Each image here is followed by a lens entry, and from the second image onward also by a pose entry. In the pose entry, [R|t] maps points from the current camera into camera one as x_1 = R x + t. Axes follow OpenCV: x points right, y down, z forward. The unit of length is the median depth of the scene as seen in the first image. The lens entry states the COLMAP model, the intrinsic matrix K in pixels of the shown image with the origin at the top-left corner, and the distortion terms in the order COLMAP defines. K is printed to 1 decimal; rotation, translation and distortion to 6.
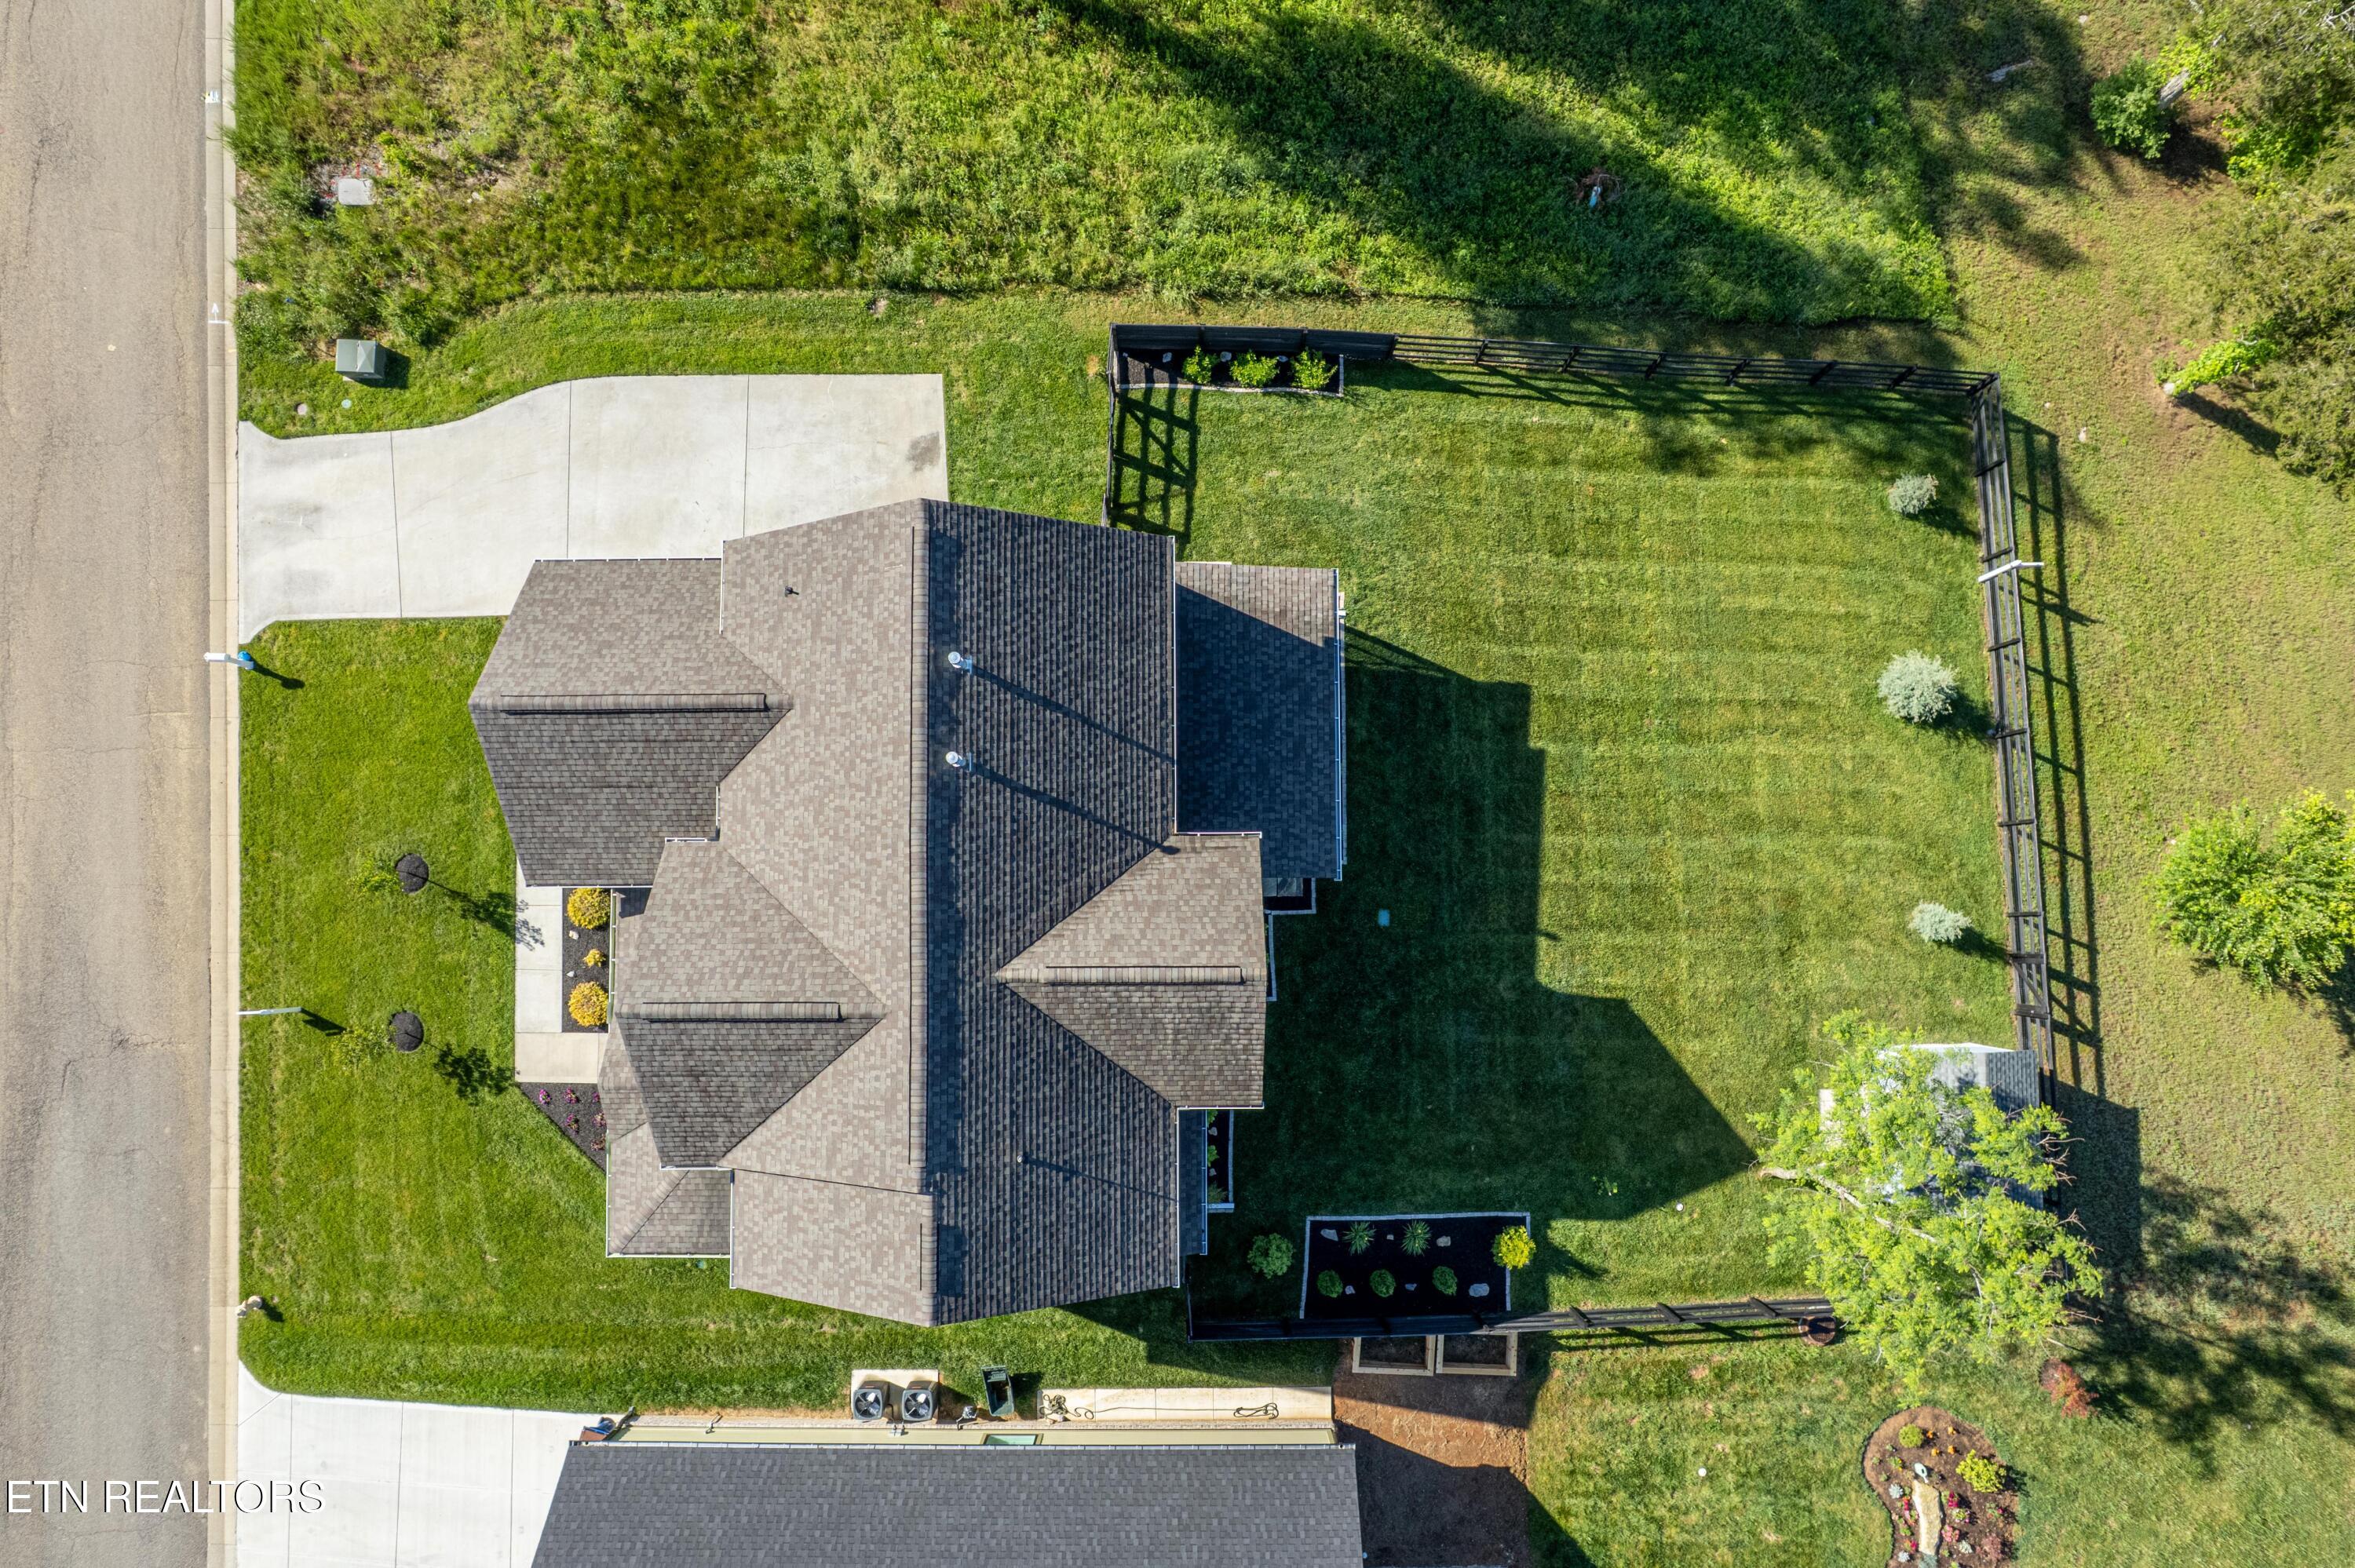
lens RADIAL K [[1502.6, 0, 1174.8], [0, 1502.6, 810.1], [0, 0, 1]] dist [-0.070586, 0.062698]
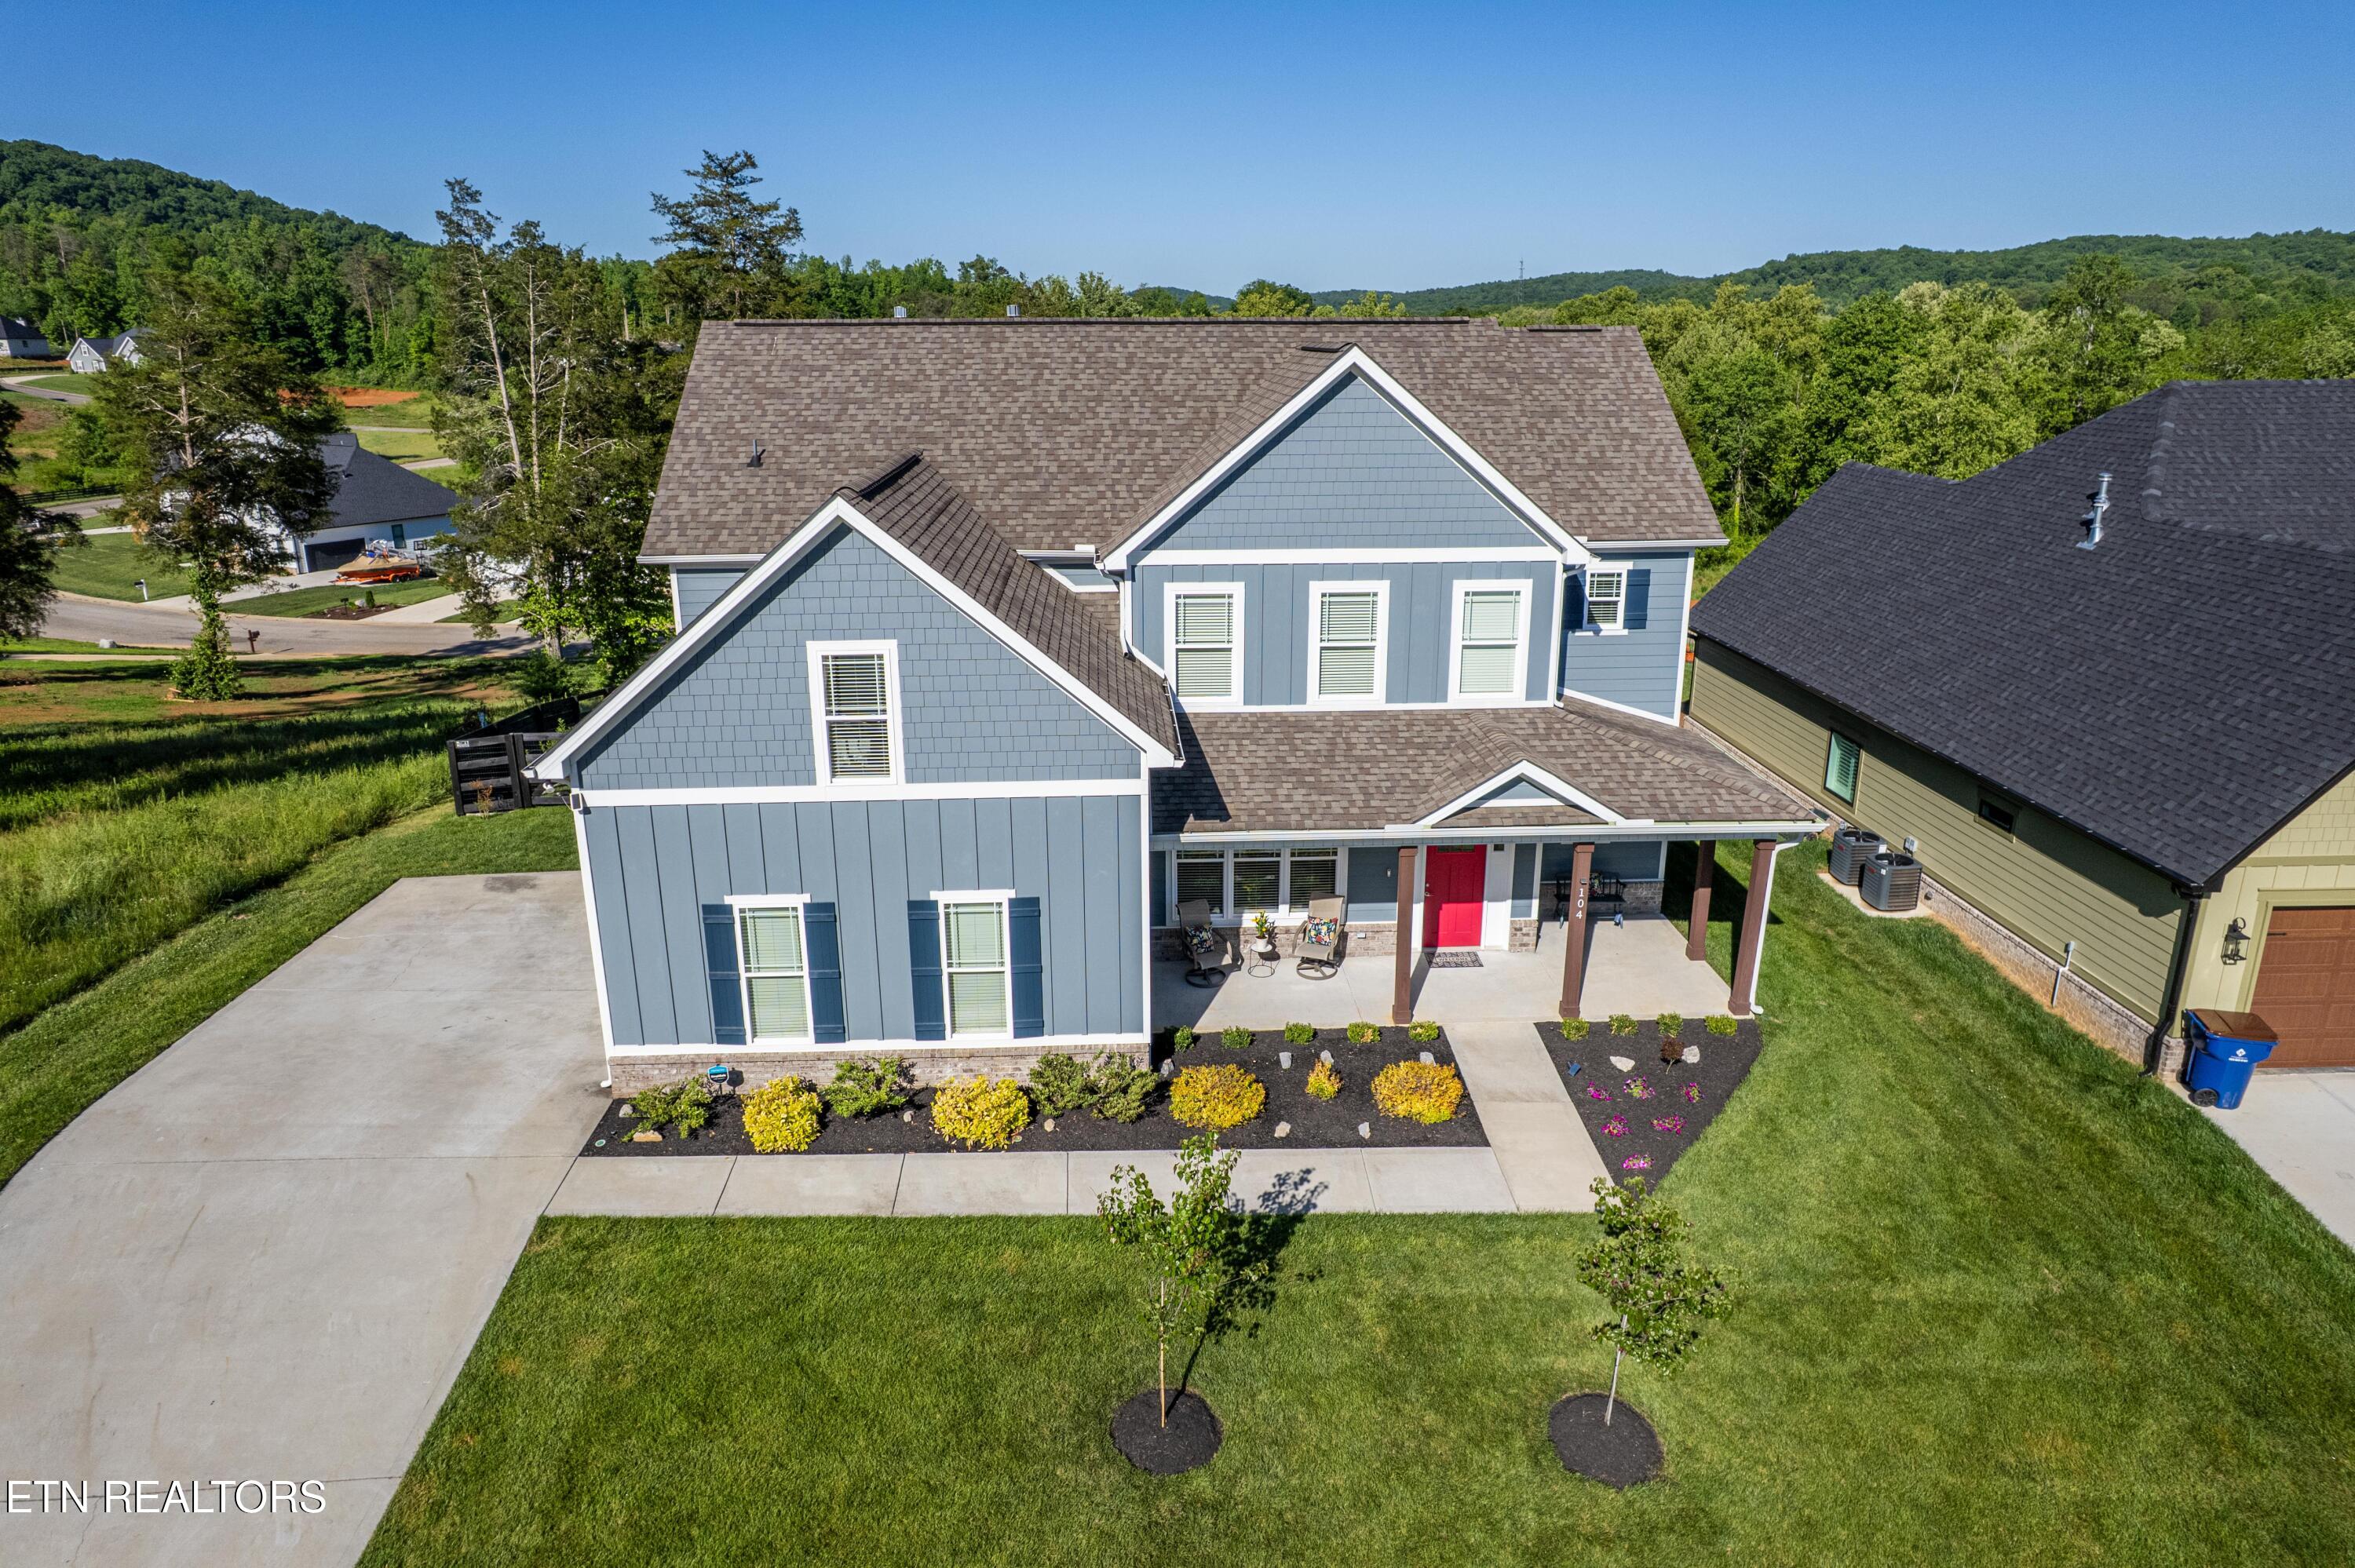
lens RADIAL K [[1502.6, 0, 1174.8], [0, 1502.6, 810.1], [0, 0, 1]] dist [-0.070586, 0.062698]
pose [[-0.037882, -0.291281, 0.955887, -0.811204], [0.995726, 0.069630, 0.060679, 0.013460], [-0.084233, 0.954100, 0.287399, 0.749672]]
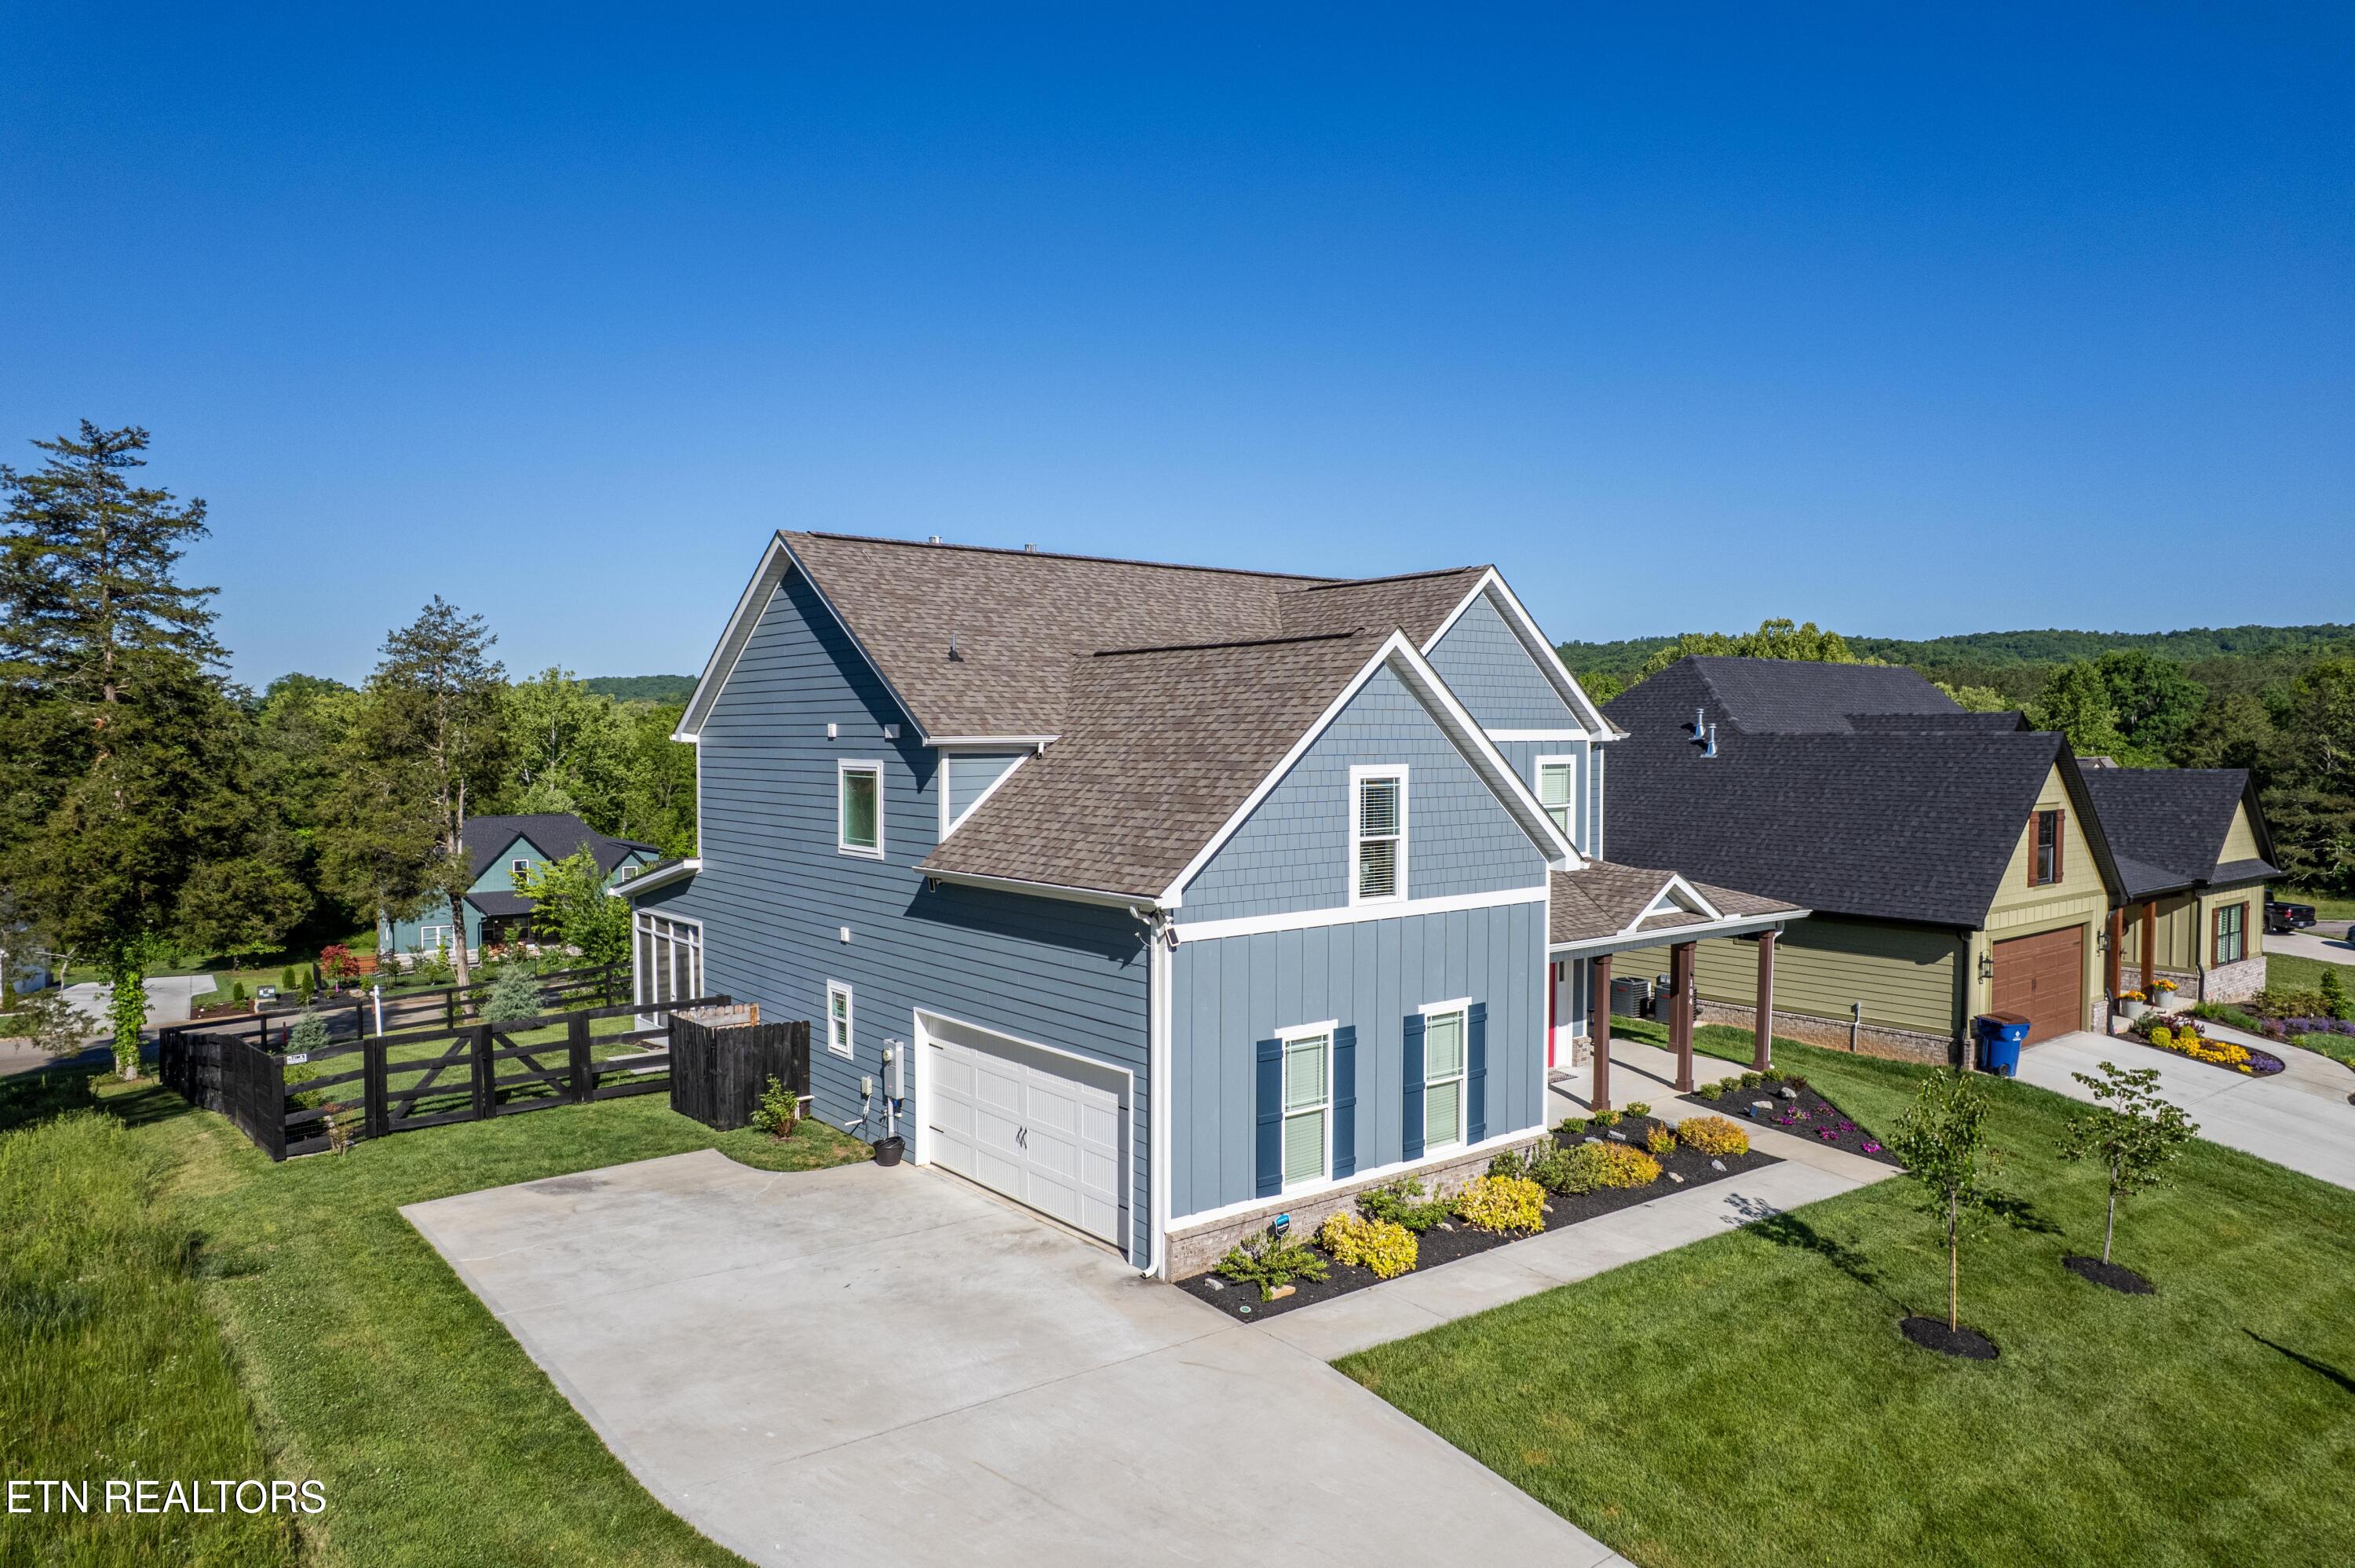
lens RADIAL K [[1521.3, 0, 1177.5], [0, 1521.3, 784.0], [0, 0, 1]] dist [-0.074331, 0.071893]
pose [[-0.611920, -0.010010, 0.790856, -0.714947], [0.788600, 0.068800, 0.611045, -0.403927], [-0.060528, 0.997580, -0.034206, 0.863344]]
